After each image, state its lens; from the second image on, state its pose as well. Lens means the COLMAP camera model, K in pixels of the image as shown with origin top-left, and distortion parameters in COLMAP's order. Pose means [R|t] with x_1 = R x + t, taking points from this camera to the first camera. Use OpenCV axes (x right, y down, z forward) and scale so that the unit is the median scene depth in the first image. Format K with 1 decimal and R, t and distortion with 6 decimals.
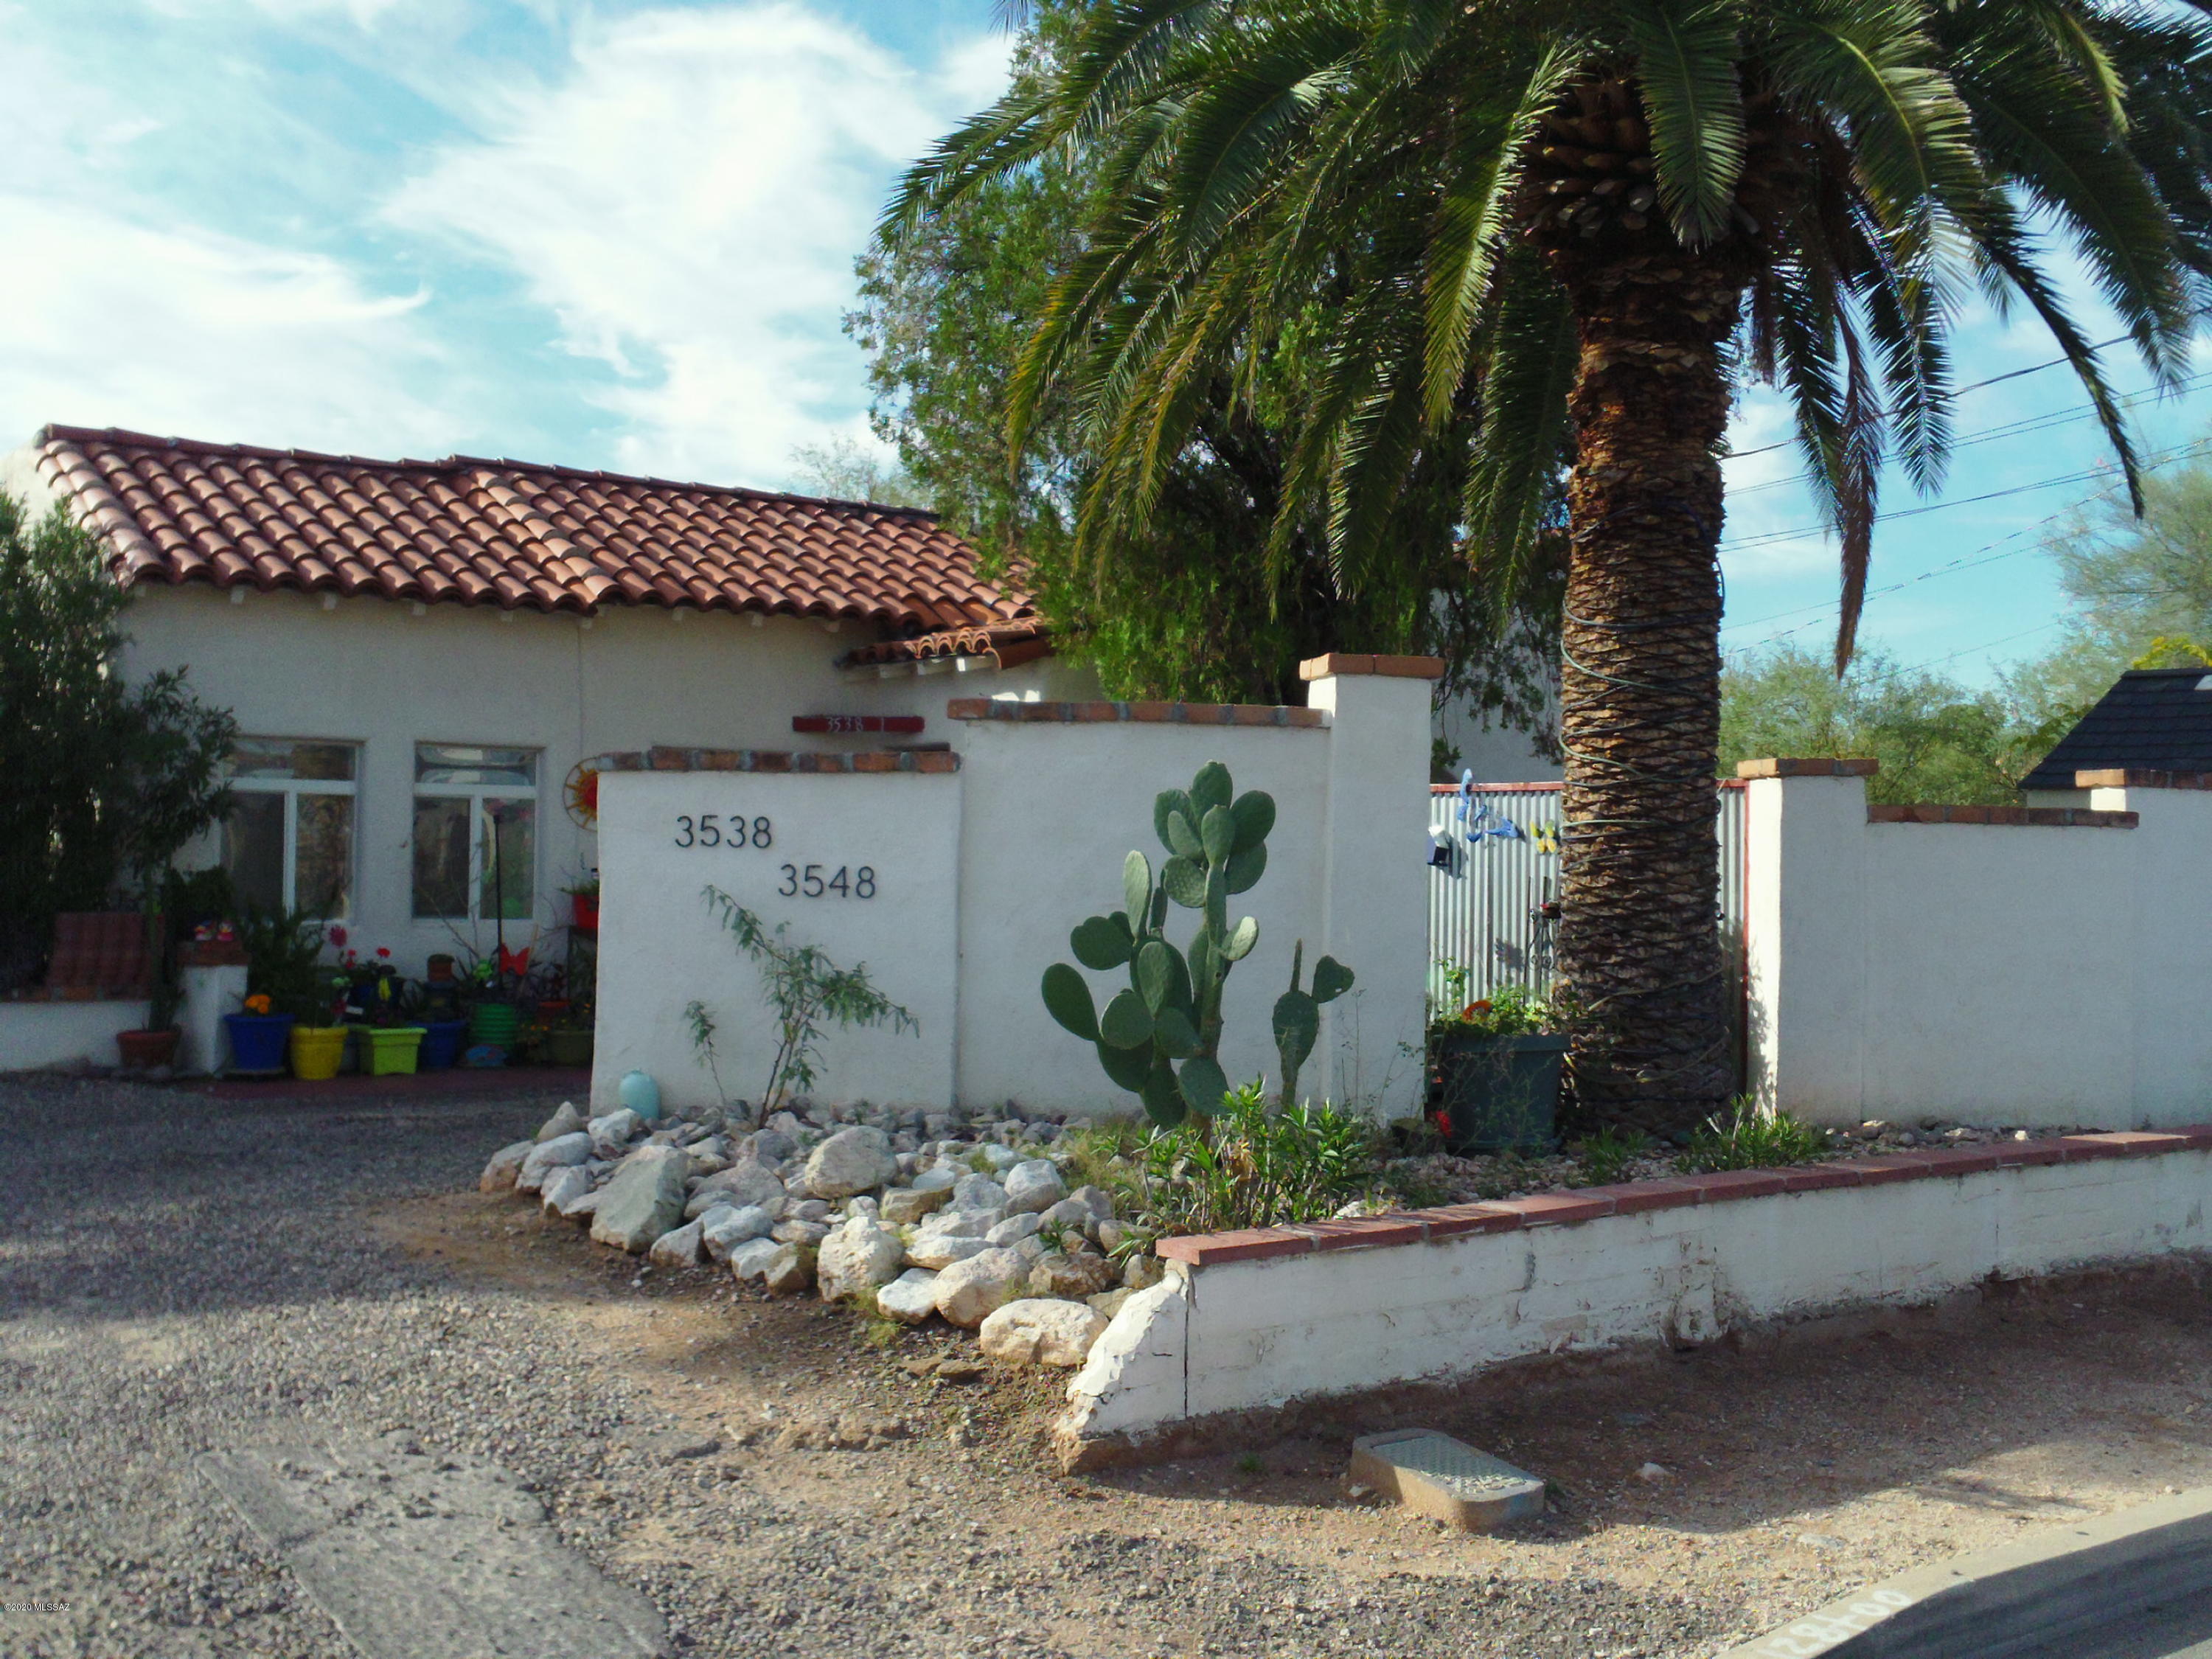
lens RADIAL K [[2352.3, 0, 1106.0], [0, 2352.3, 829.5], [0, 0, 1]] dist [0.149600, -0.411744]
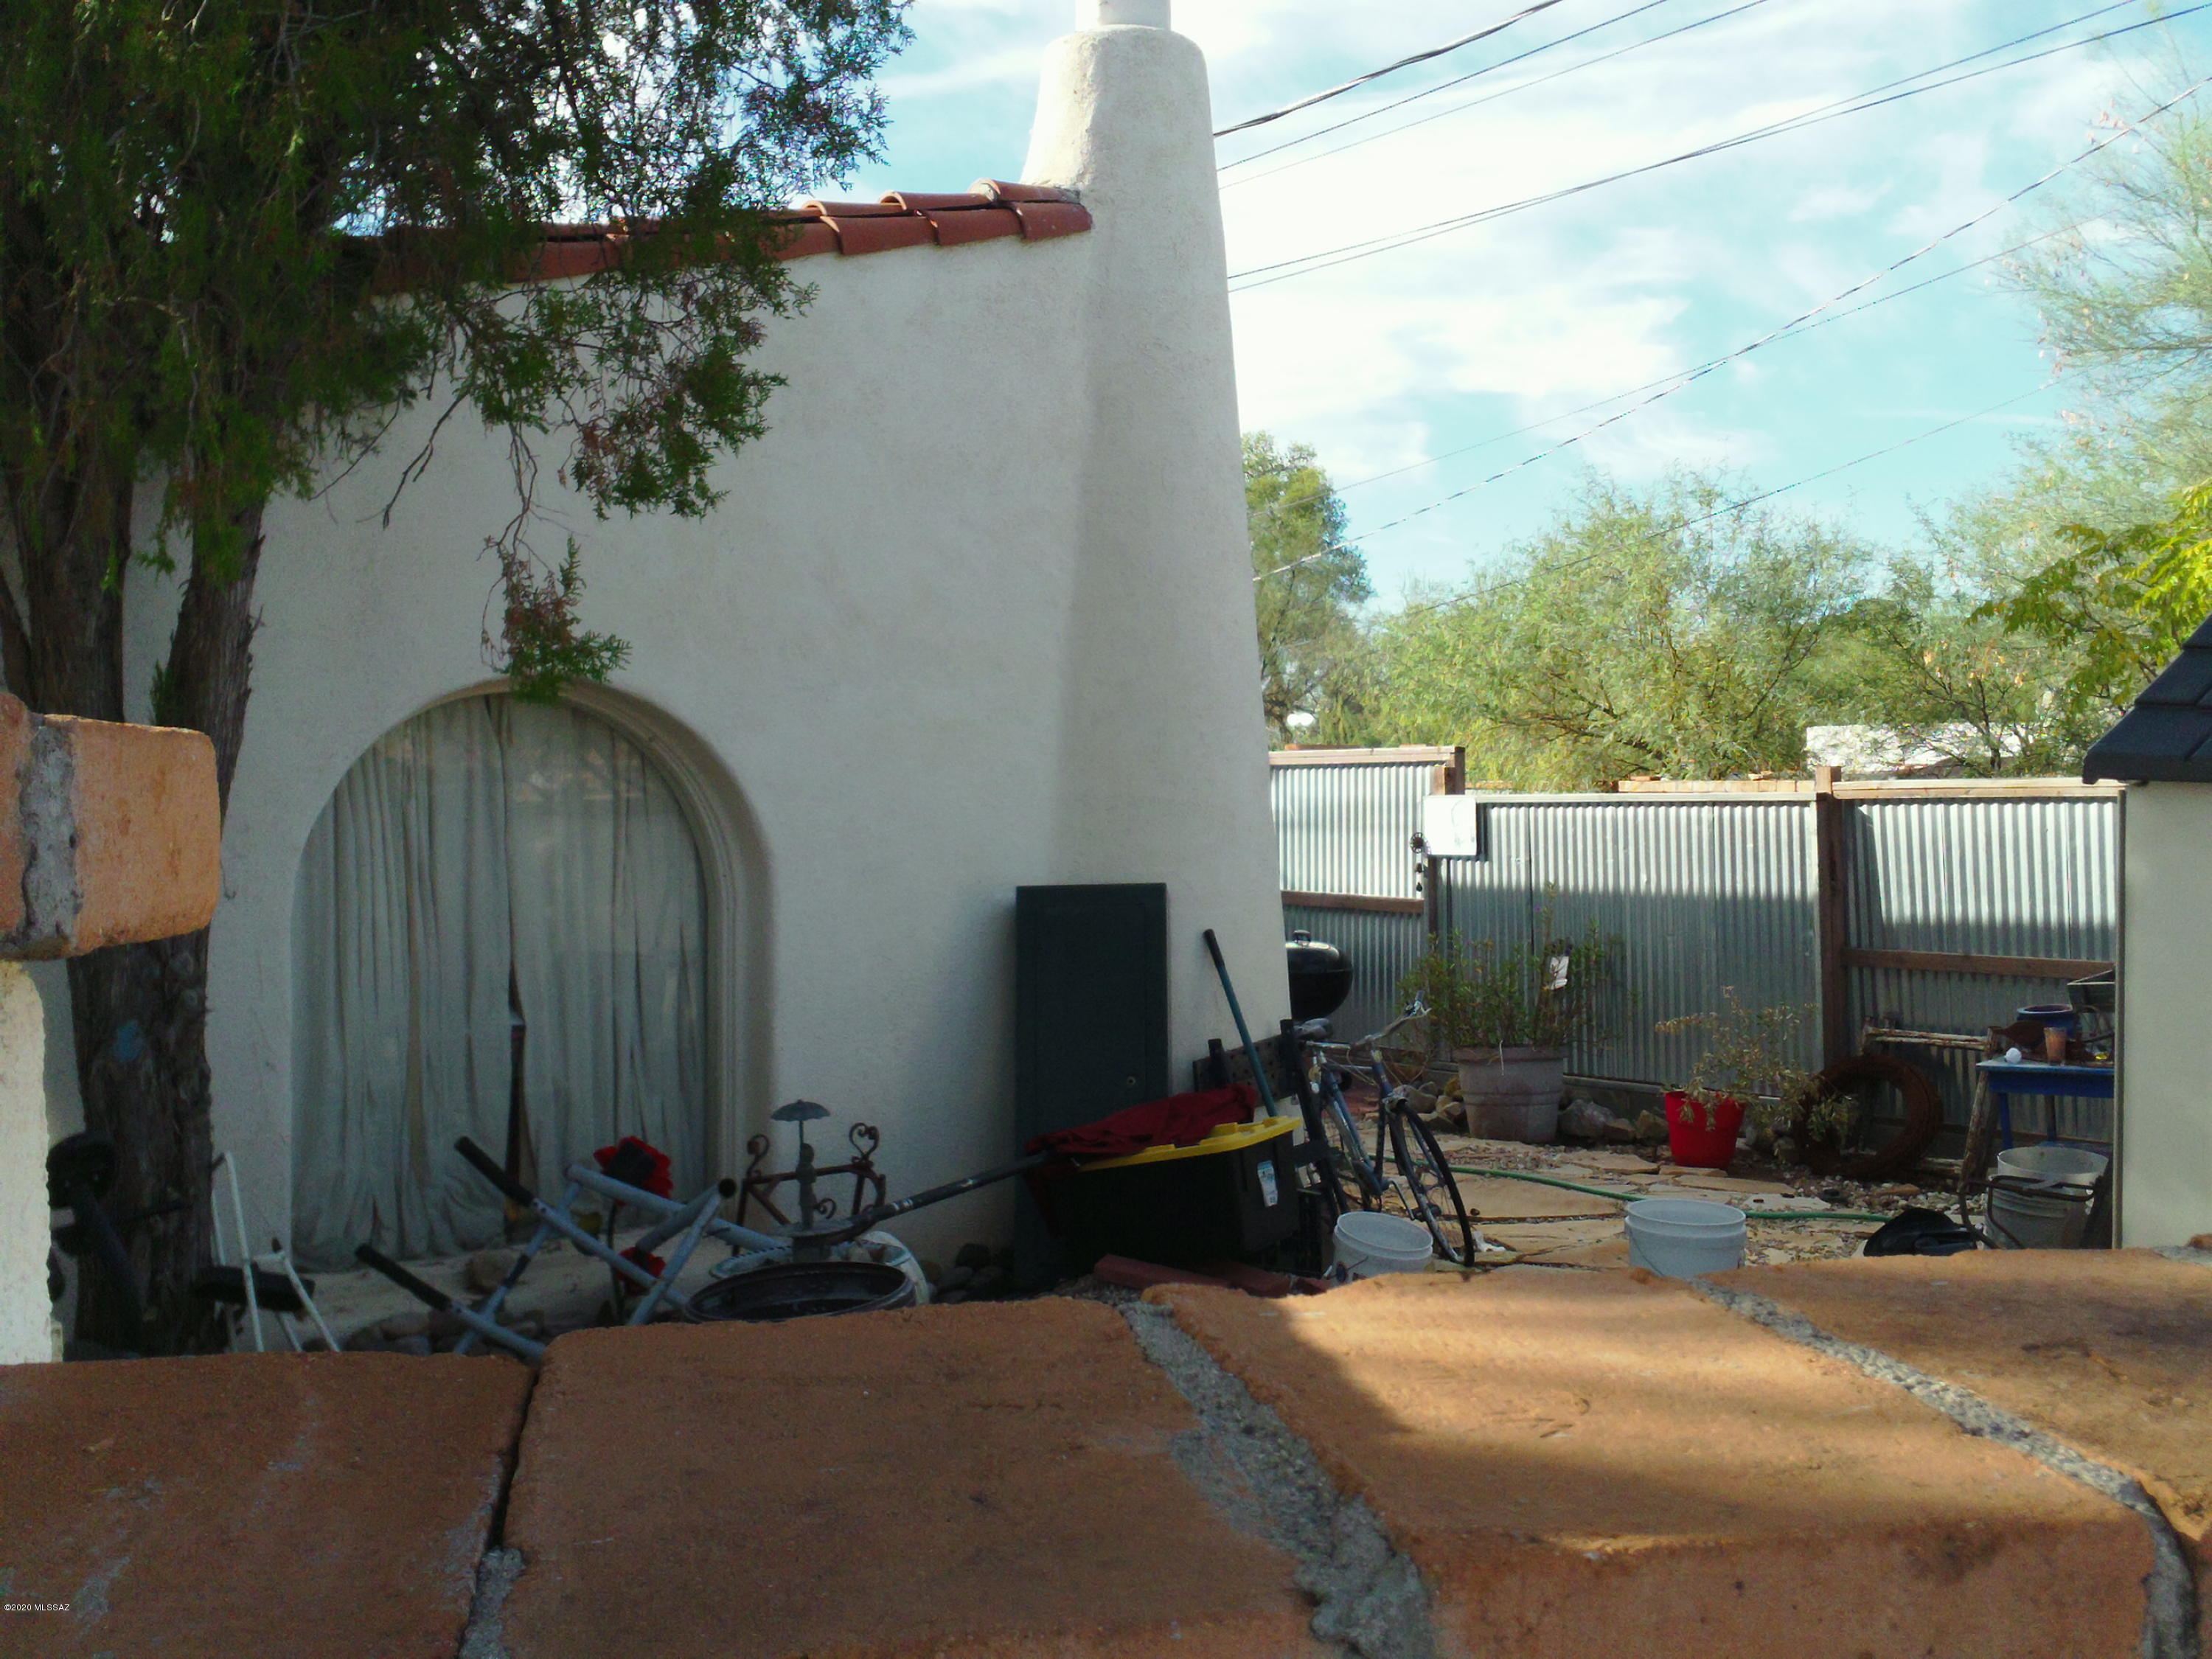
lens RADIAL K [[2352.3, 0, 1106.0], [0, 2352.3, 829.5], [0, 0, 1]] dist [0.149600, -0.411744]
pose [[0.999200, -0.022040, 0.033373, 0.130601], [0.020841, 0.999139, 0.035866, -0.009822], [-0.034135, -0.035141, 0.998799, 0.362247]]
